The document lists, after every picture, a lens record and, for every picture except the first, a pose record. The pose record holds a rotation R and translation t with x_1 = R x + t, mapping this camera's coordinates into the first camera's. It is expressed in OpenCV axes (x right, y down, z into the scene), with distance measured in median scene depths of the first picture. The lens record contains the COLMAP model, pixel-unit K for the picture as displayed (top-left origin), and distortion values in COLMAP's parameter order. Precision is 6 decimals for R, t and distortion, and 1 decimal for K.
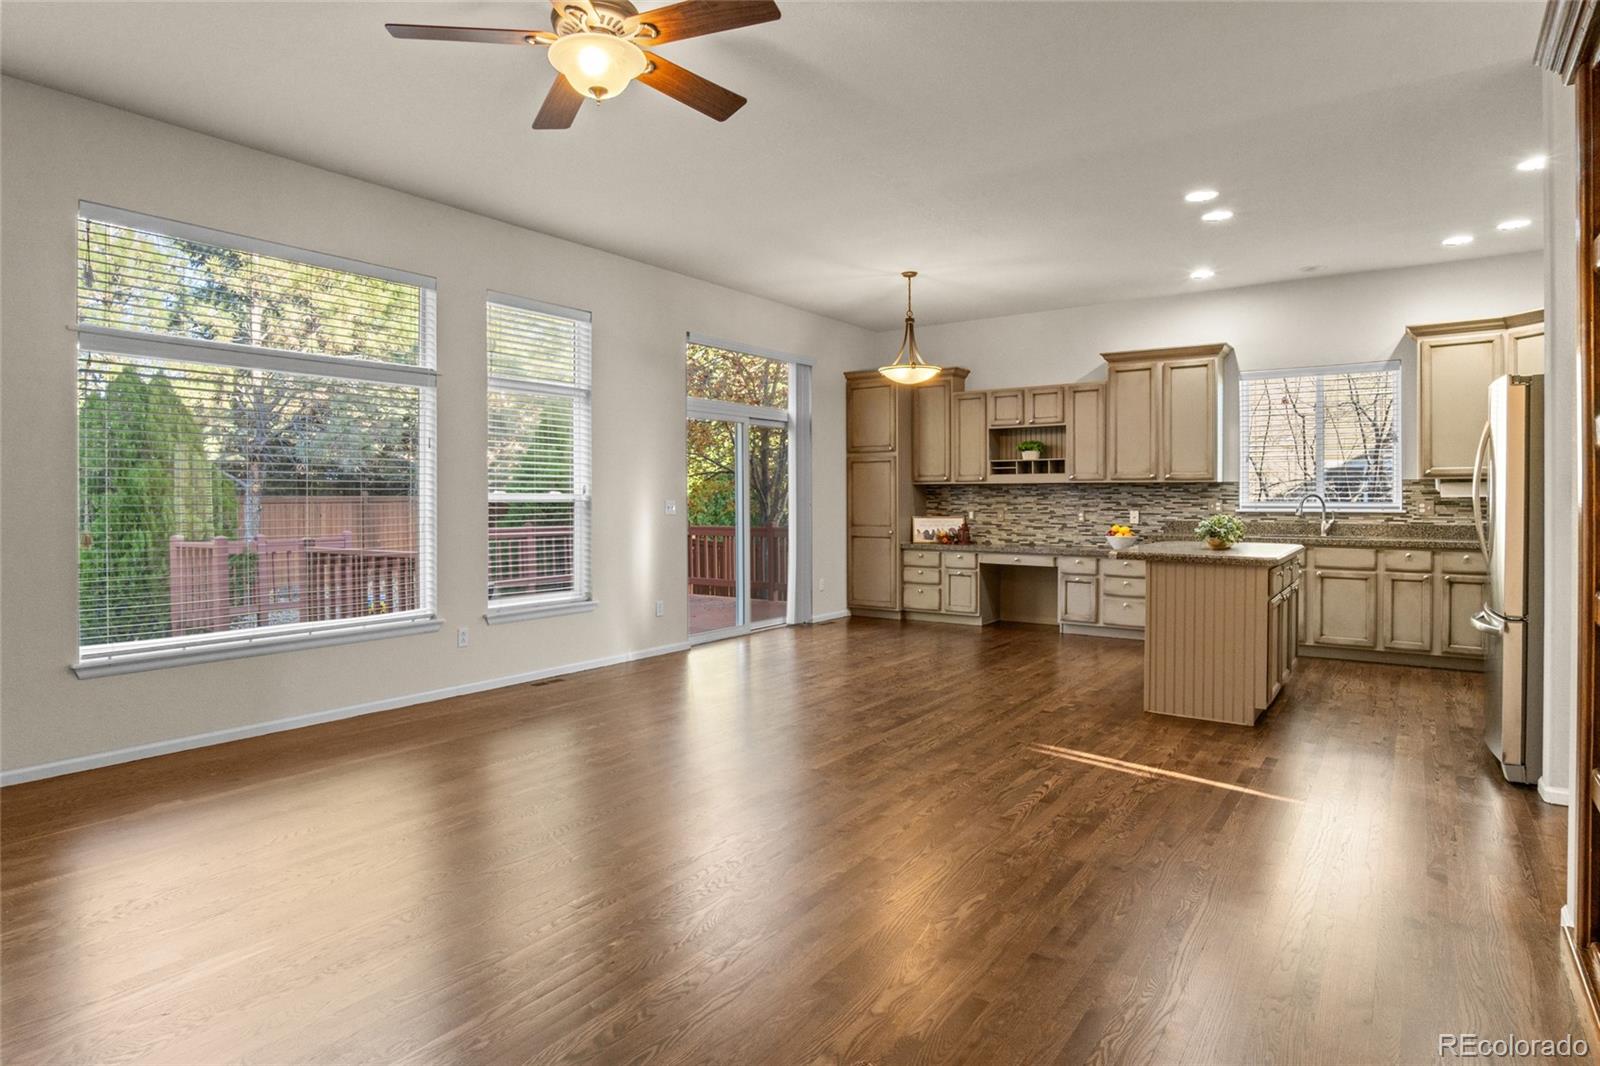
lens RADIAL K [[869.6, 0, 801.7], [0, 869.6, 521.6], [0, 0, 1]] dist [-0.031053, 0.007407]
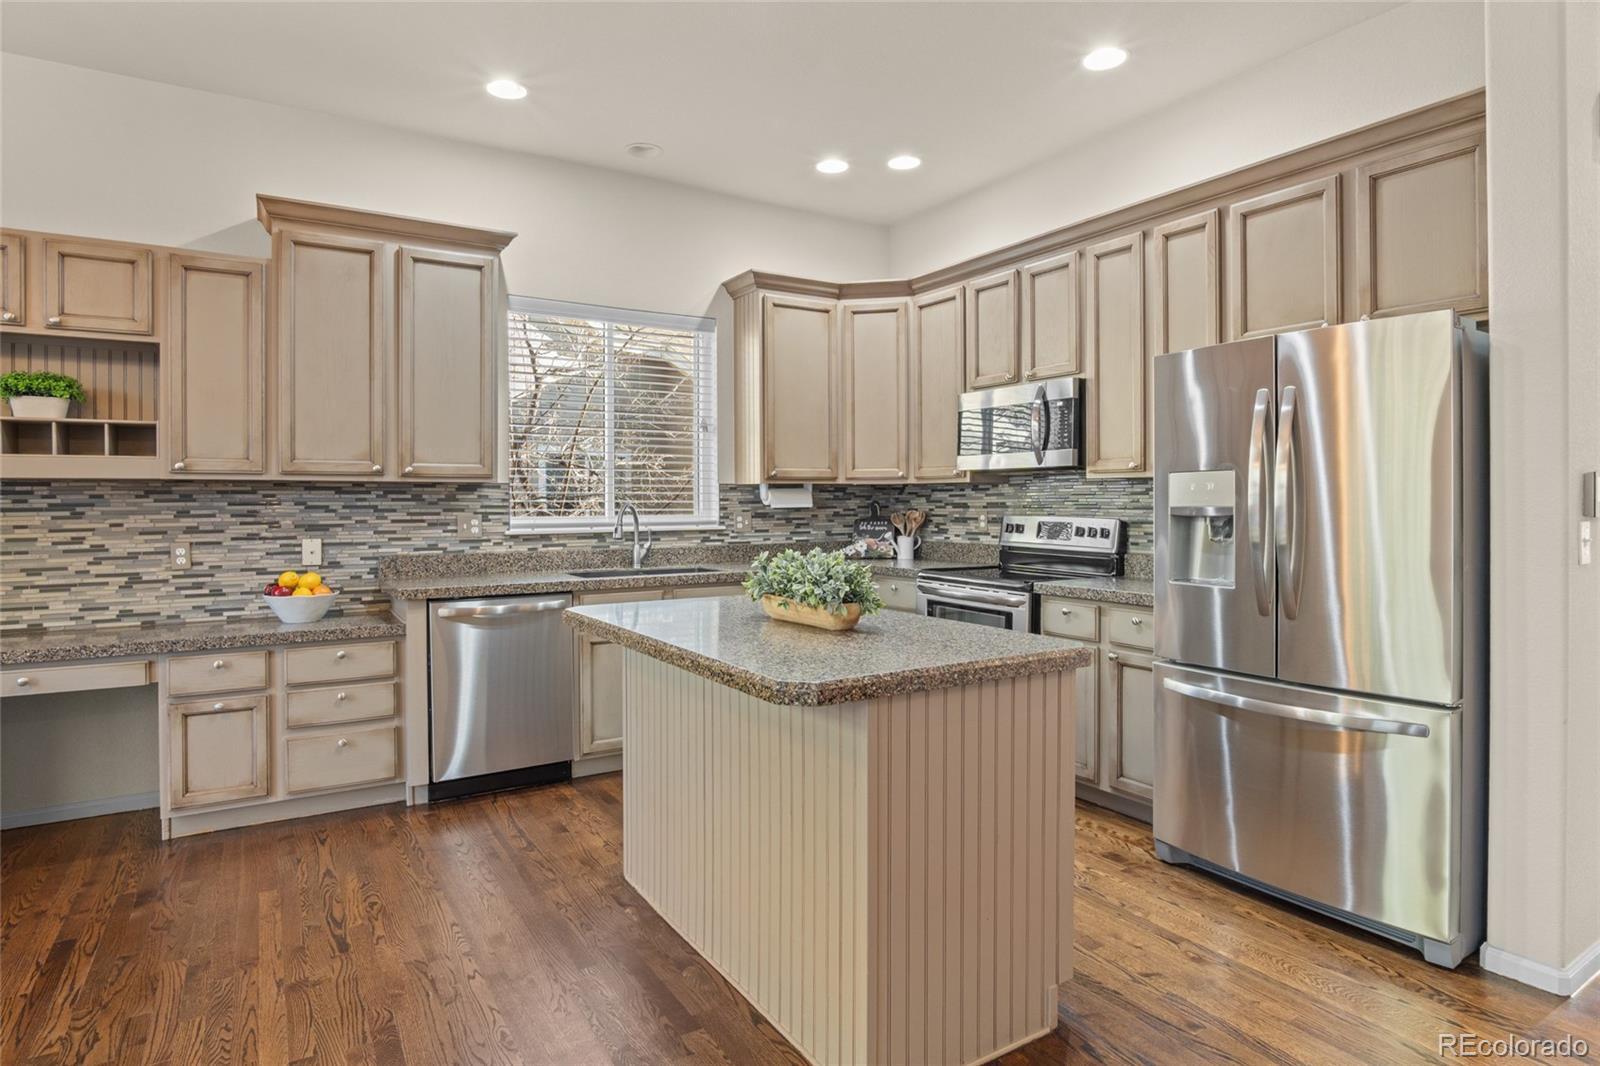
lens RADIAL K [[869.6, 0, 776.6], [0, 869.6, 509.1], [0, 0, 1]] dist [-0.031053, 0.007407]
pose [[0.380563, -0.013283, 0.924660, 0.032789], [0.025505, 0.999667, 0.003863, -0.024755], [-0.924403, 0.022113, 0.380775, 0.576490]]
